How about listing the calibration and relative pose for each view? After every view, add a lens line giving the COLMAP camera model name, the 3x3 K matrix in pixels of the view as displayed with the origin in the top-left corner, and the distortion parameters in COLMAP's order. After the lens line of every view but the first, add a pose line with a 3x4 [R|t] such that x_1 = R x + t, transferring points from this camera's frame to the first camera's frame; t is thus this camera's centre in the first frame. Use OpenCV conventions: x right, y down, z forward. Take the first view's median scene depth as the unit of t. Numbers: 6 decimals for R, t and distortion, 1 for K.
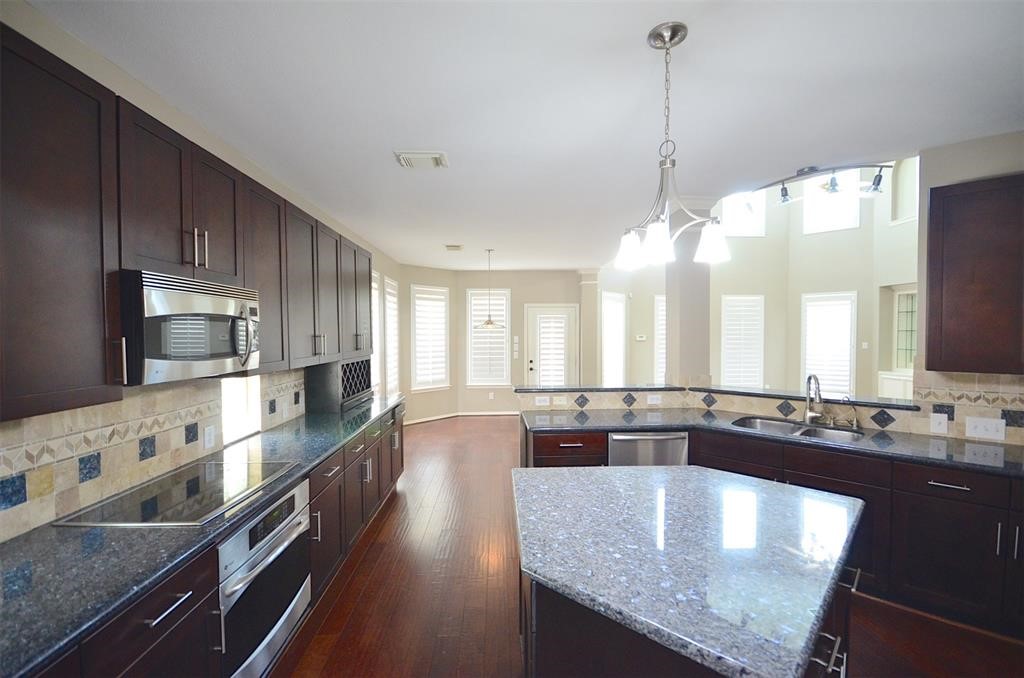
lens RADIAL K [[443.4, 0, 508.2], [0, 443.4, 343.4], [0, 0, 1]] dist [0.003177, -0.007828]
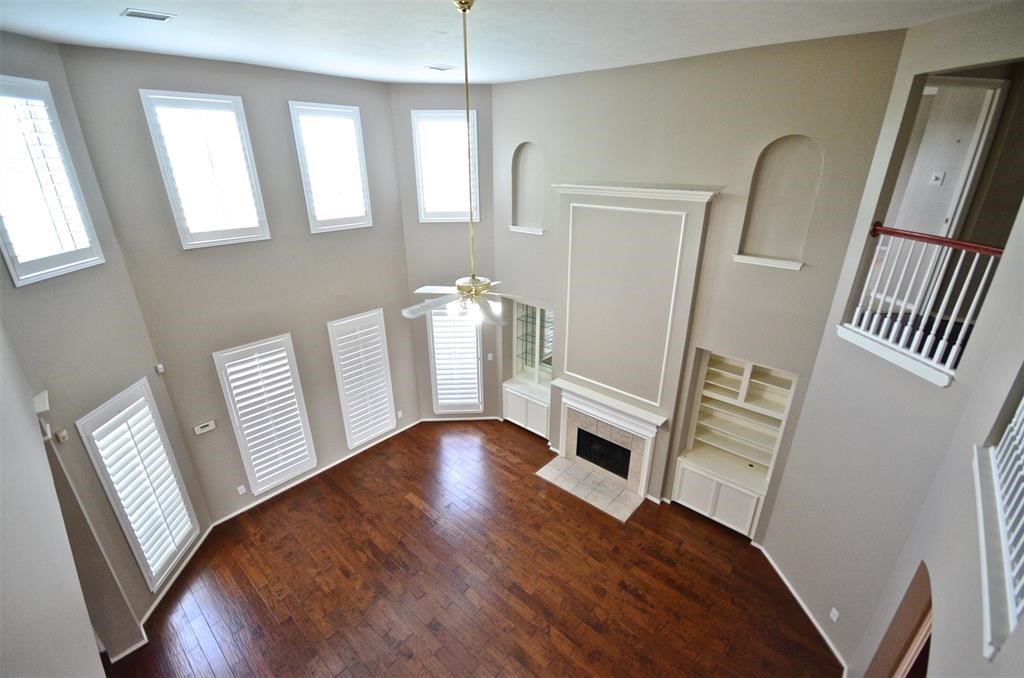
lens RADIAL K [[443.4, 0, 511.4], [0, 443.4, 345.3], [0, 0, 1]] dist [0.003177, -0.007828]
pose [[0.683775, -0.280366, 0.673681, 0.244708], [0.017491, 0.929272, 0.368983, -0.368746], [-0.729483, -0.240518, 0.640317, 0.415415]]
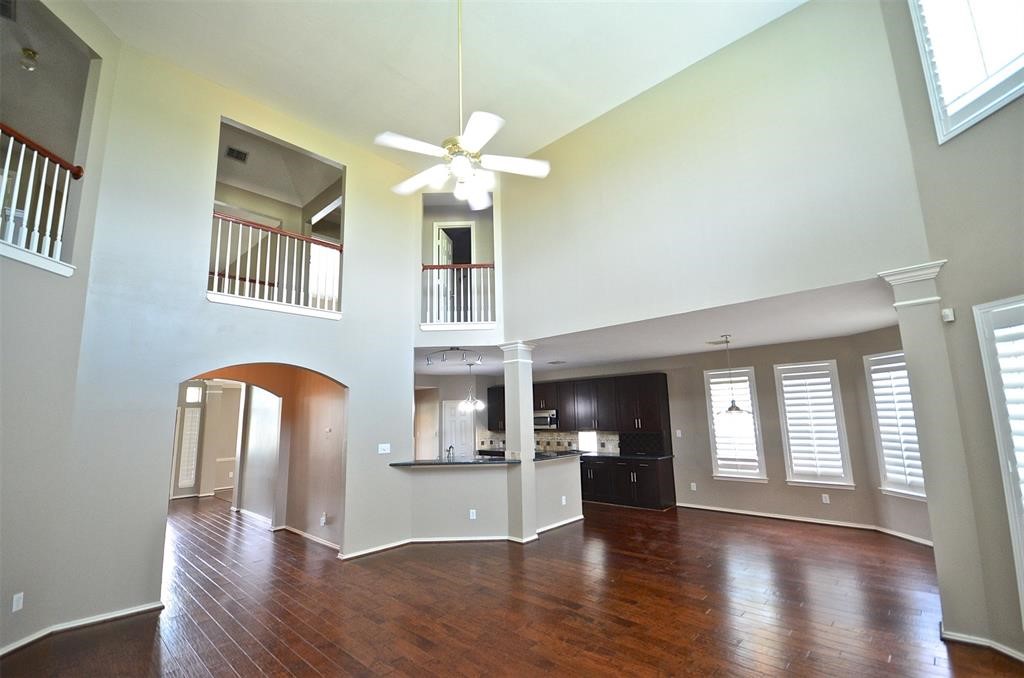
lens RADIAL K [[443.4, 0, 512.7], [0, 443.4, 347.6], [0, 0, 1]] dist [0.003177, -0.007828]
pose [[-0.700129, -0.088794, -0.708474, 0.763929], [0.008915, 0.991073, -0.133022, -0.041416], [0.713961, -0.099448, -0.693087, 1.023404]]
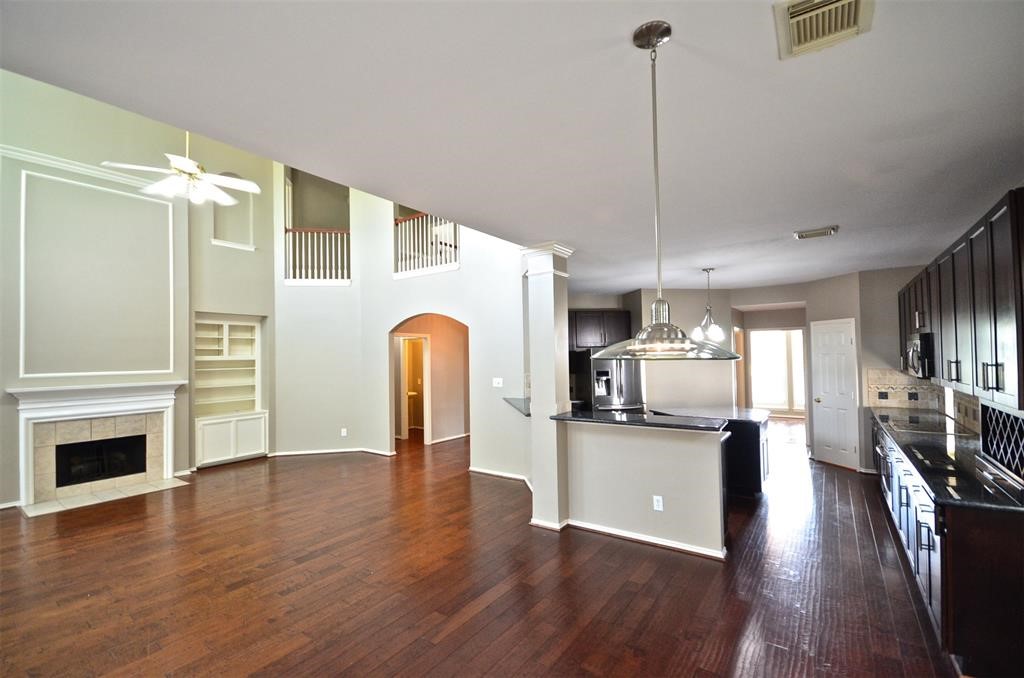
lens RADIAL K [[443.4, 0, 512.5], [0, 443.4, 342.9], [0, 0, 1]] dist [0.003177, -0.007828]
pose [[-0.803073, 0.033105, 0.594960, -0.087600], [0.035368, 0.999343, -0.007867, -0.036031], [-0.594830, 0.014725, -0.803717, 0.943789]]
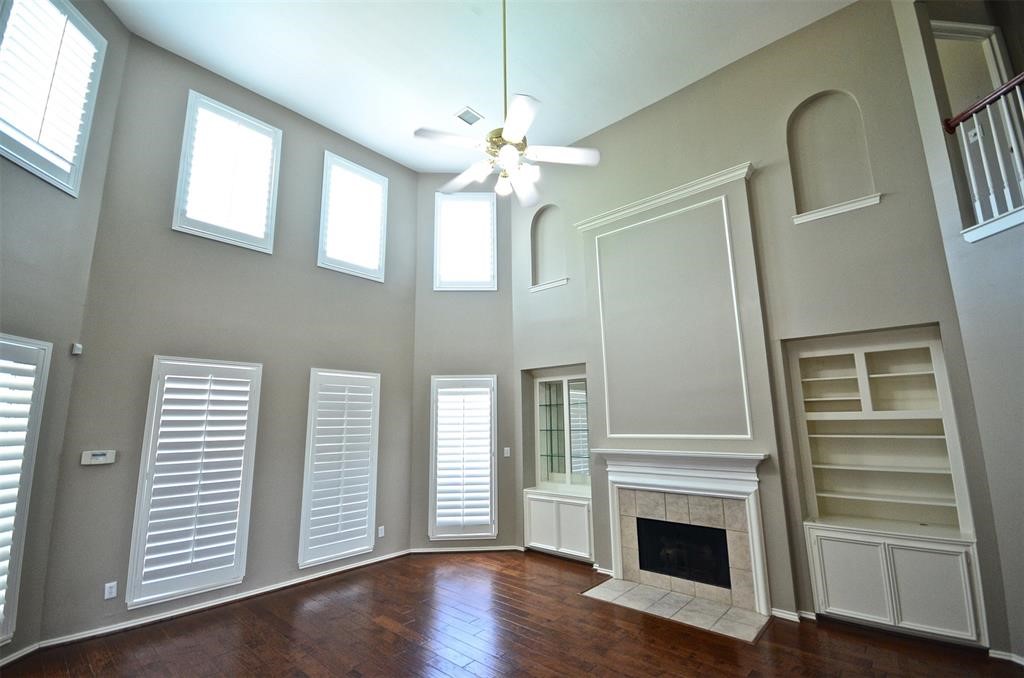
lens RADIAL K [[443.4, 0, 511.9], [0, 443.4, 344.2], [0, 0, 1]] dist [0.003177, -0.007828]
pose [[0.686991, 0.120619, 0.716585, 0.296379], [0.030080, 0.980562, -0.193891, -0.027856], [-0.726043, 0.154756, 0.670009, 0.518128]]
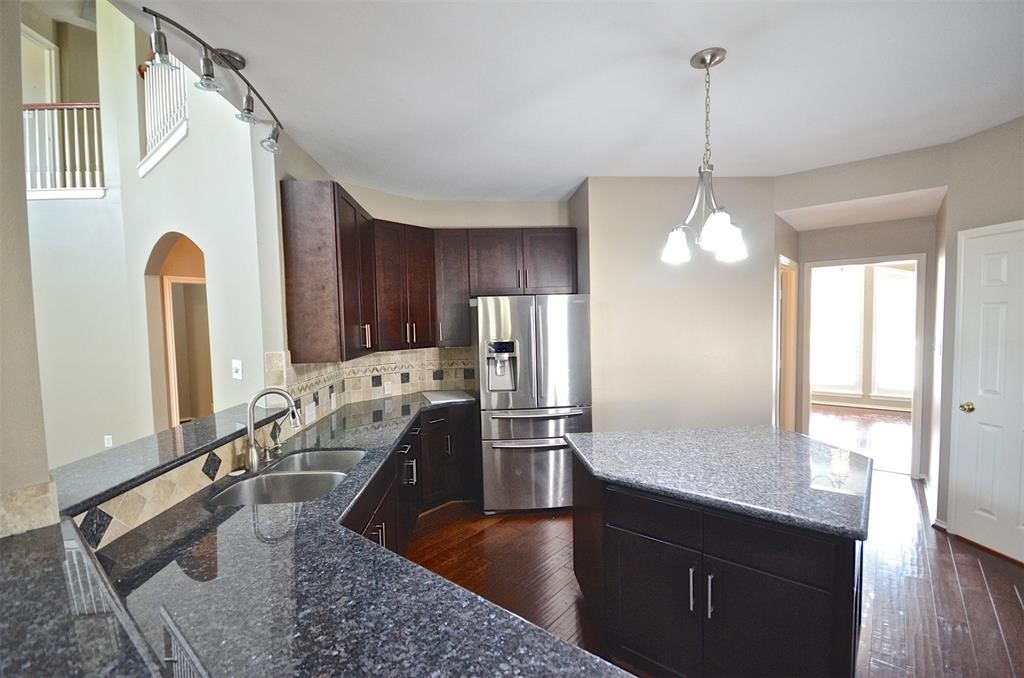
lens RADIAL K [[443.4, 0, 504.0], [0, 443.4, 343.1], [0, 0, 1]] dist [0.003177, -0.007828]
pose [[-0.744275, -0.017737, 0.667638, -0.006653], [0.041532, 0.996483, 0.072773, -0.013123], [-0.666581, 0.081891, -0.740921, 0.471953]]
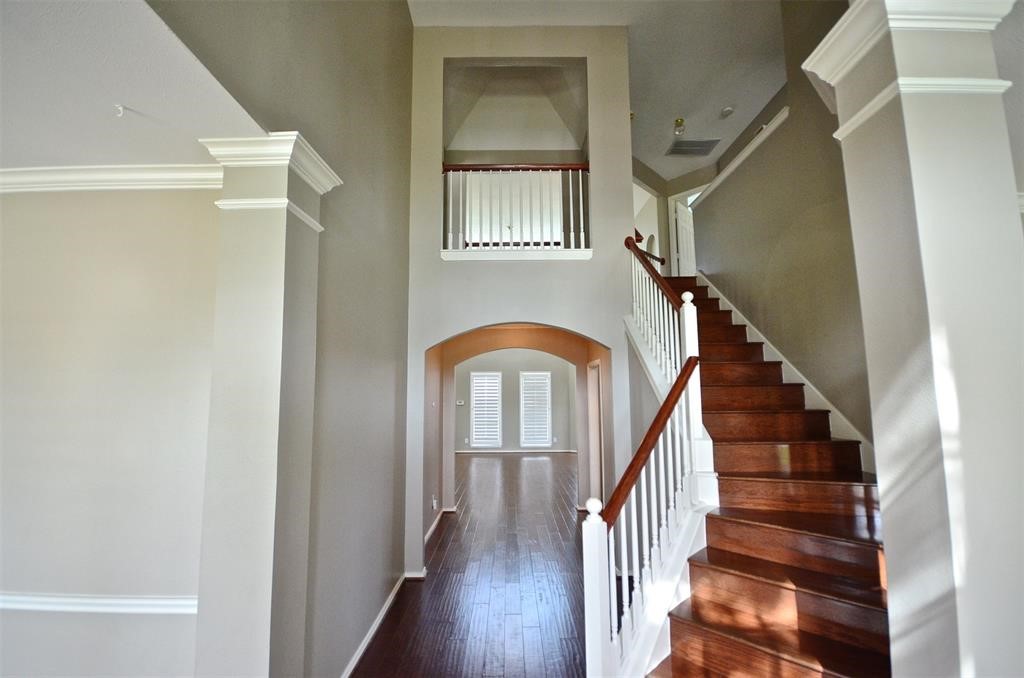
lens RADIAL K [[443.4, 0, 510.4], [0, 443.4, 345.2], [0, 0, 1]] dist [0.003177, -0.007828]
pose [[0.999912, -0.002484, -0.013030, 0.543814], [0.000654, 0.990348, -0.138602, 0.001330], [0.013248, 0.138582, 0.990262, -0.443189]]
